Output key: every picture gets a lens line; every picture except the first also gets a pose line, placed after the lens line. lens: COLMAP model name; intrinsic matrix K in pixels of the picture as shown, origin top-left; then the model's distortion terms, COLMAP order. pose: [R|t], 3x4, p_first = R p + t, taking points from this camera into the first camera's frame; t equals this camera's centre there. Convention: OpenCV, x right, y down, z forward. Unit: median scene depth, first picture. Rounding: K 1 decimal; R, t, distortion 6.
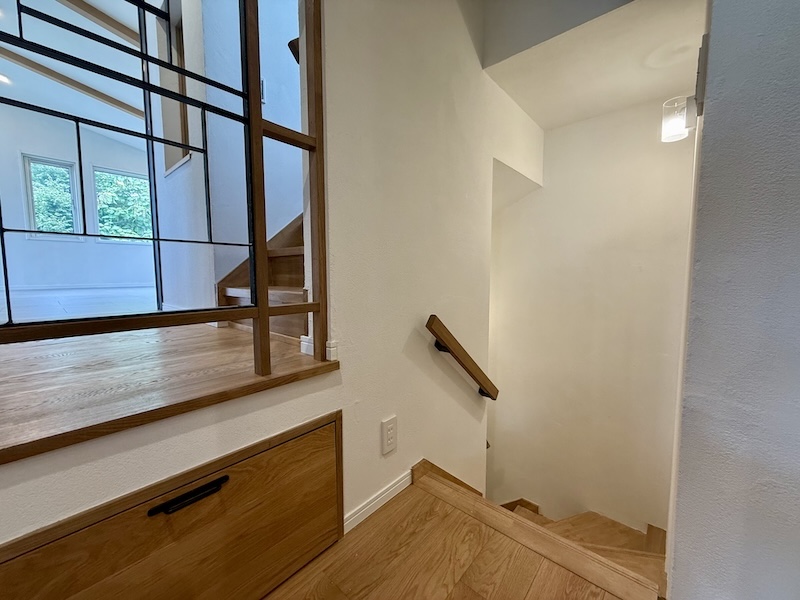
lens RADIAL K [[319.9, 0, 398.3], [0, 319.9, 298.8], [0, 0, 1]] dist [0.000118, 0.000426]
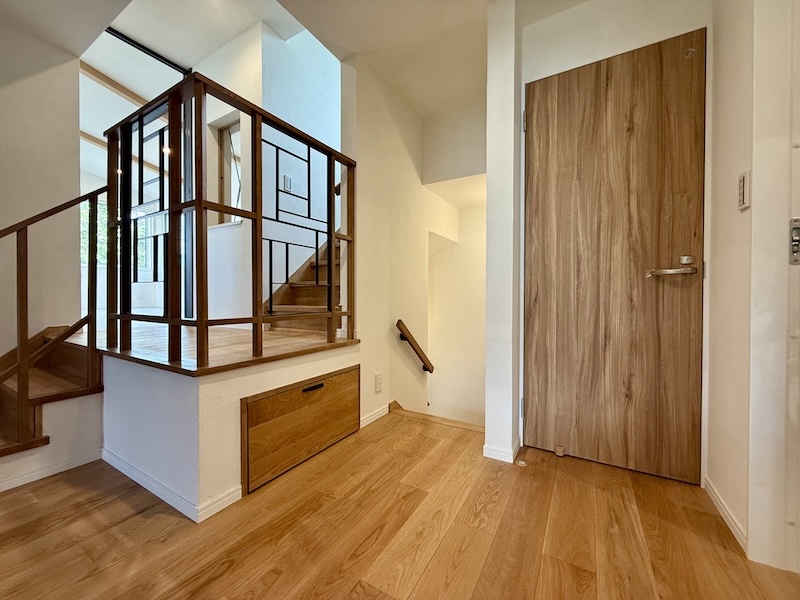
lens RADIAL K [[319.9, 0, 398.3], [0, 319.9, 298.8], [0, 0, 1]] dist [0.000118, 0.000426]
pose [[0.981711, 0.001476, 0.190371, -0.315051], [0.012280, 0.997396, -0.071062, 0.076838], [-0.189980, 0.072101, 0.979137, -1.042926]]
